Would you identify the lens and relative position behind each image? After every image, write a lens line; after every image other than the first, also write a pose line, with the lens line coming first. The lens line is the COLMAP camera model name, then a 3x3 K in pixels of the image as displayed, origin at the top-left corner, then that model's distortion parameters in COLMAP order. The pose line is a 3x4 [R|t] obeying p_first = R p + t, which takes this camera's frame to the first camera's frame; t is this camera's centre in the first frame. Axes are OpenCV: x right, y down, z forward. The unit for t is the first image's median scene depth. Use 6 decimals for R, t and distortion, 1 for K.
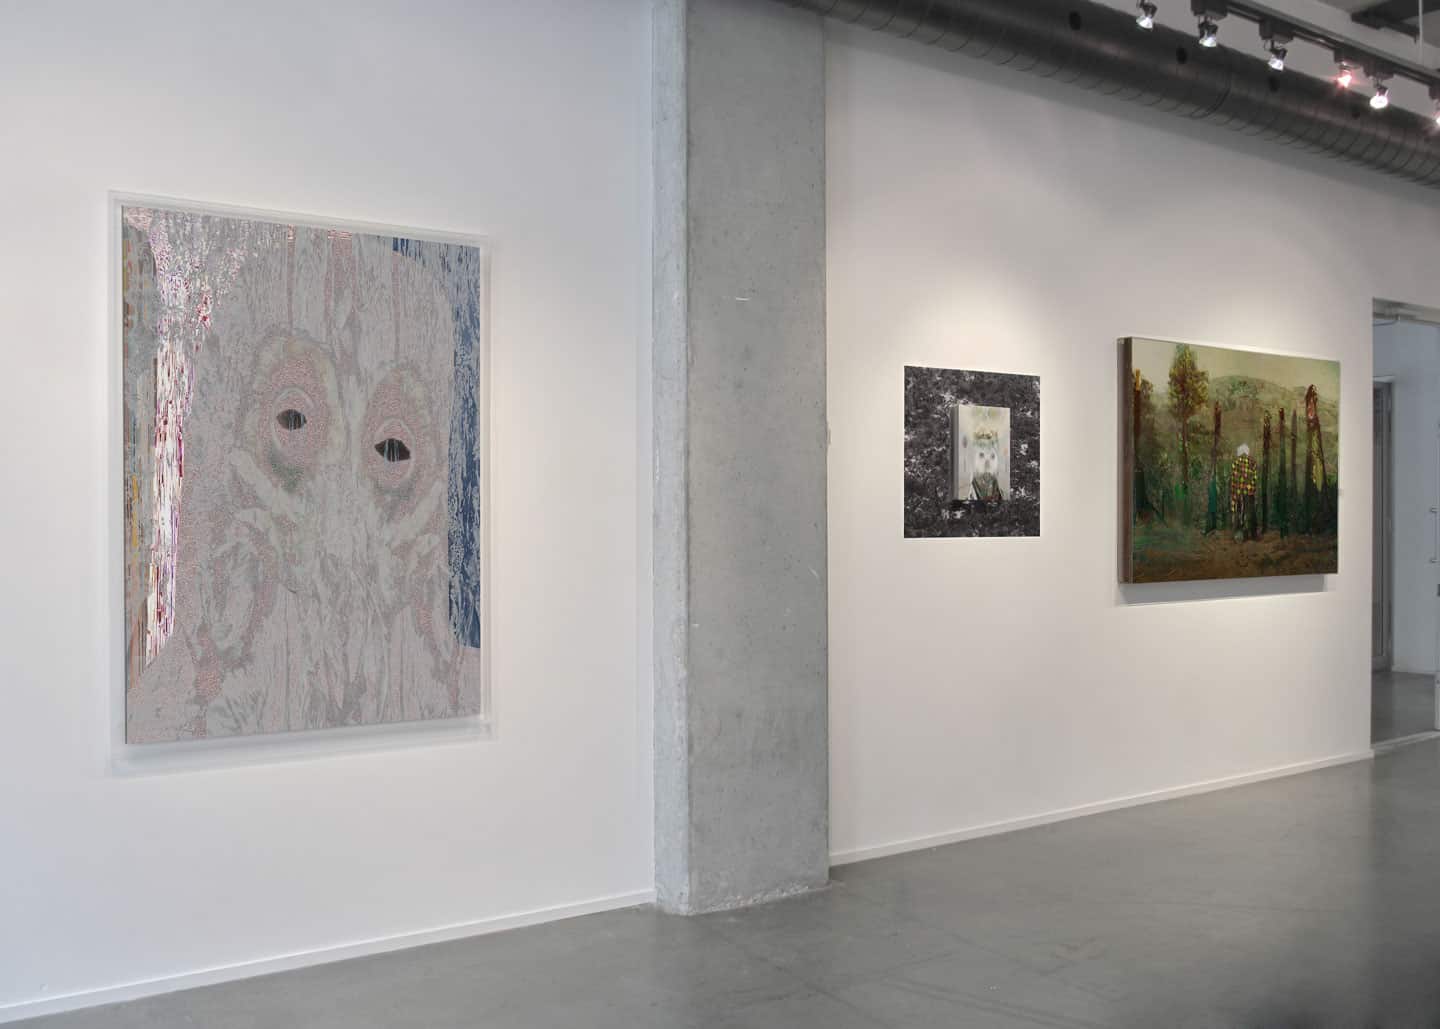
lens RADIAL K [[1205.3, 0, 720.0], [0, 1205.3, 514.5], [0, 0, 1]] dist [0.005318, 0.006468]
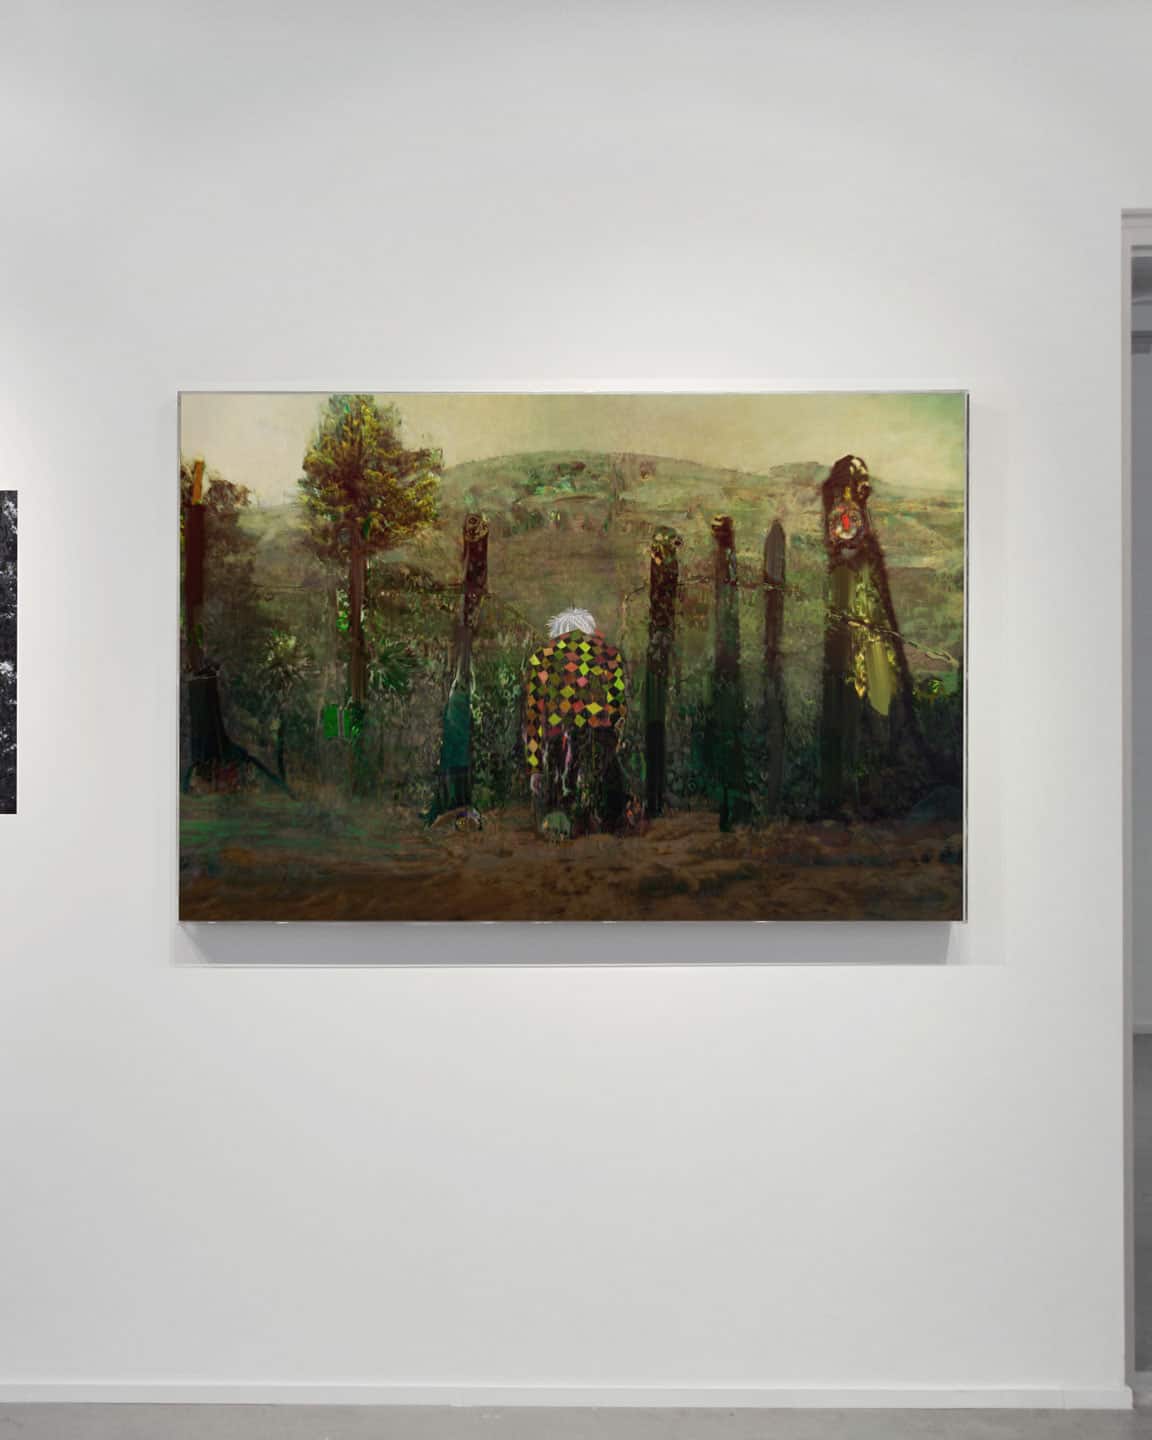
lens RADIAL K [[1782.0, 0, 576.0], [0, 1782.0, 720.0], [0, 0, 1]] dist [0.015710, 0.018410]
pose [[0.835312, -0.008068, -0.549717, 0.787009], [-0.002670, 0.999821, -0.018730, -0.006956], [0.549770, 0.017113, 0.835141, 0.473245]]
